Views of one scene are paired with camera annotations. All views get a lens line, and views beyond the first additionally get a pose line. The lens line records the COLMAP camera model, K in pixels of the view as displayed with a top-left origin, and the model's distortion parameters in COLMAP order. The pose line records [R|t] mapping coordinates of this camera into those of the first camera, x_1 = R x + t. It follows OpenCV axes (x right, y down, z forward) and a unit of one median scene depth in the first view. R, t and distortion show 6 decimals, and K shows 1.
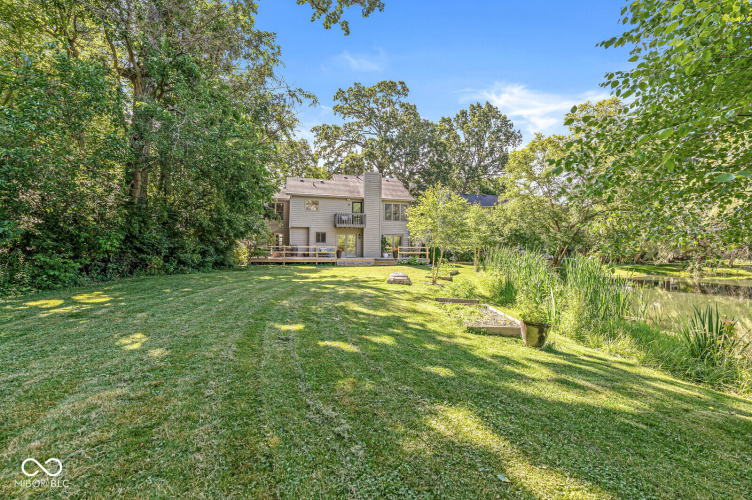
lens RADIAL K [[384.4, 0, 376.0], [0, 384.4, 250.0], [0, 0, 1]] dist [0.000403, 0.000236]
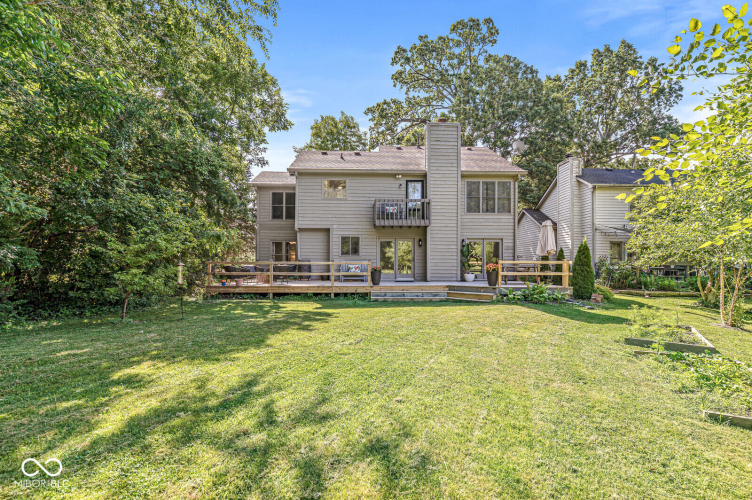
lens RADIAL K [[384.4, 0, 376.0], [0, 384.4, 250.0], [0, 0, 1]] dist [0.000403, 0.000236]
pose [[0.979229, -0.016045, -0.202120, 0.006129], [0.006659, 0.998871, -0.047030, -0.000571], [0.202647, 0.044707, 0.978231, 0.459773]]
